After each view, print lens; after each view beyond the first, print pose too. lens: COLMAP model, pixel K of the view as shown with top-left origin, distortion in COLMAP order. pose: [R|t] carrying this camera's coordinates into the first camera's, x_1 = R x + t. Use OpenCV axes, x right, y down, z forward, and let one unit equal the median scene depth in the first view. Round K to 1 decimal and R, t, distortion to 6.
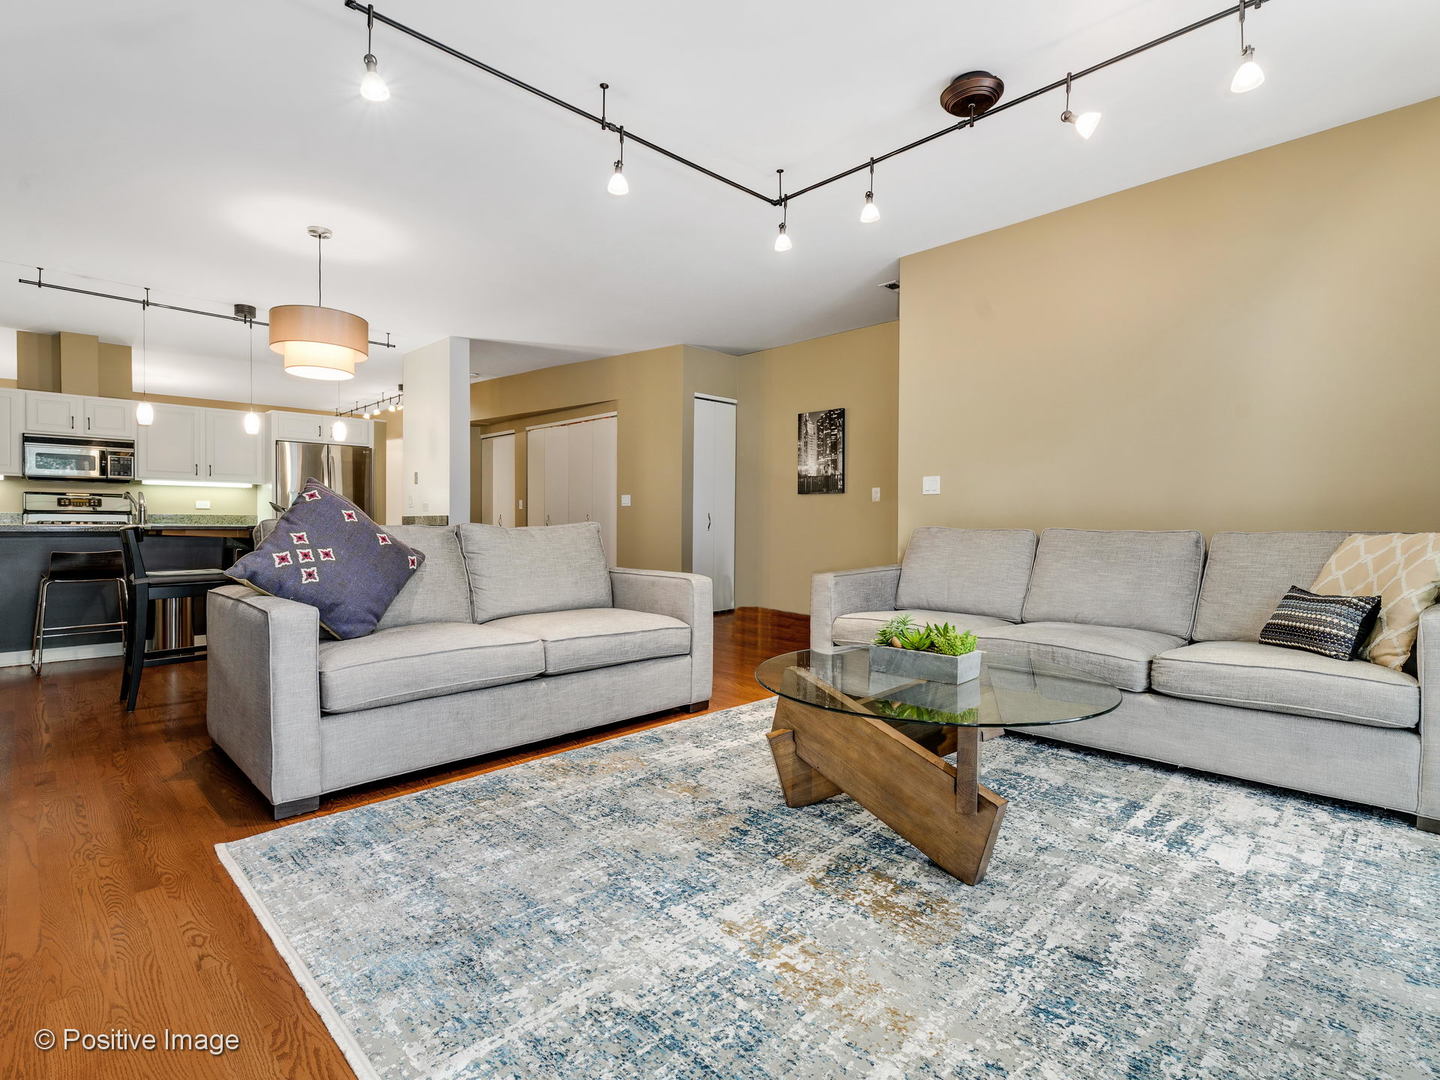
lens RADIAL K [[703.2, 0, 712.4], [0, 703.2, 511.7], [0, 0, 1]] dist [-0.003016, 0.001065]
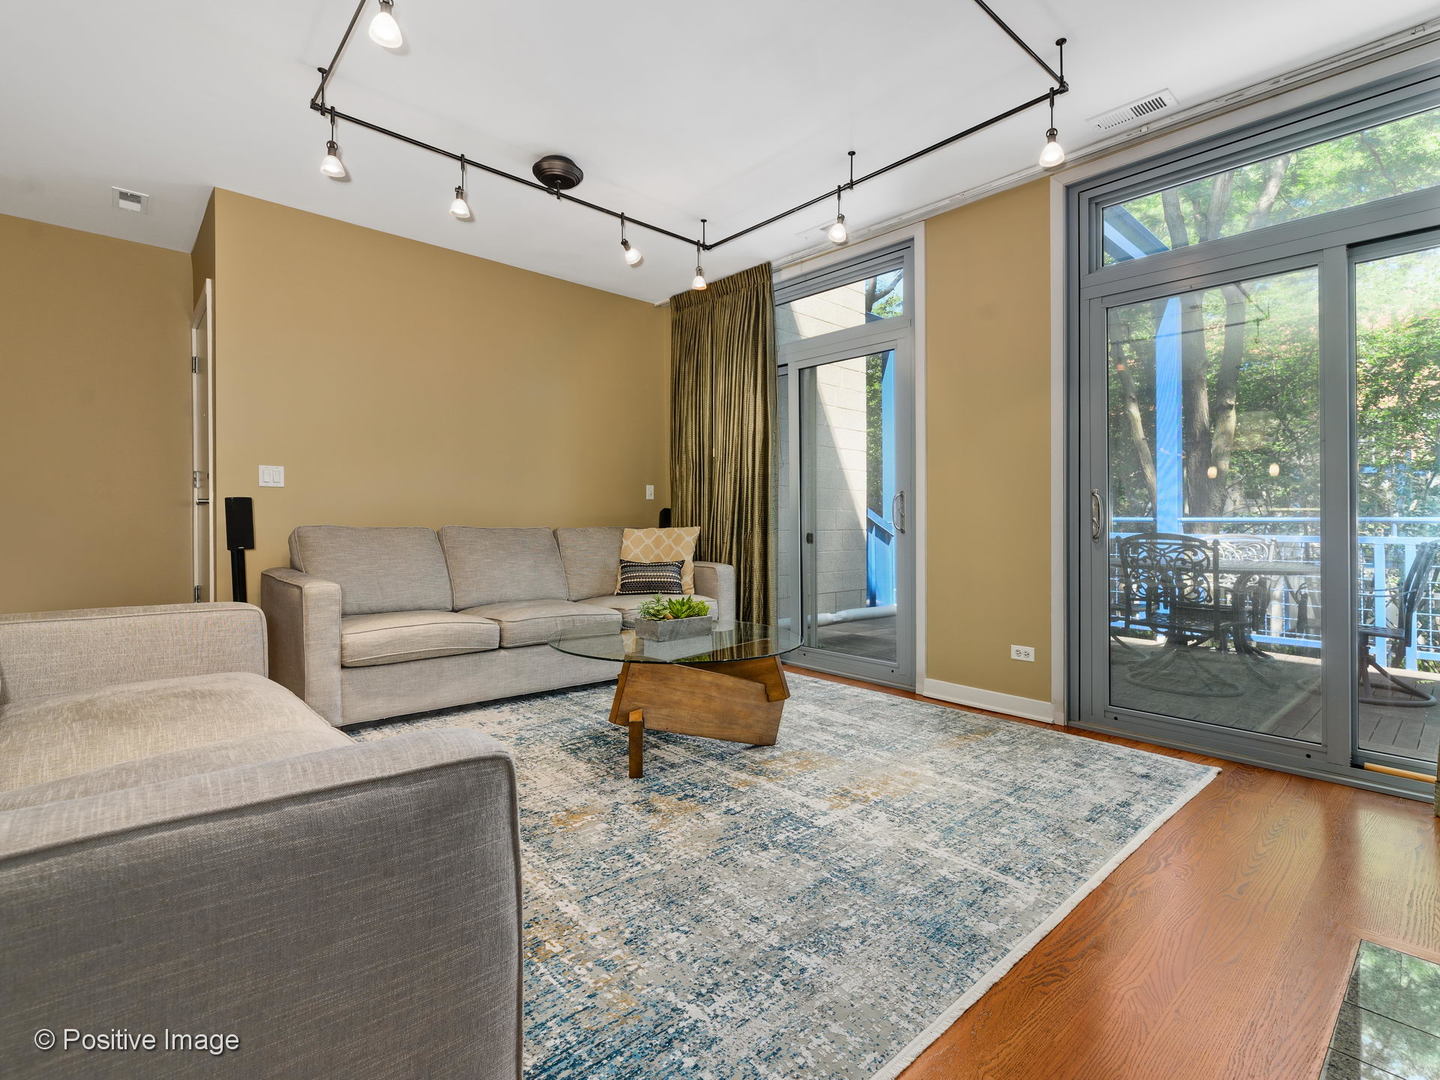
lens RADIAL K [[703.2, 0, 704.9], [0, 703.2, 527.1], [0, 0, 1]] dist [-0.003016, 0.001065]
pose [[0.053006, -0.009277, 0.998551, -1.176376], [-0.020596, 0.999734, 0.010381, 0.010337], [-0.998382, -0.021117, 0.052801, 1.002638]]
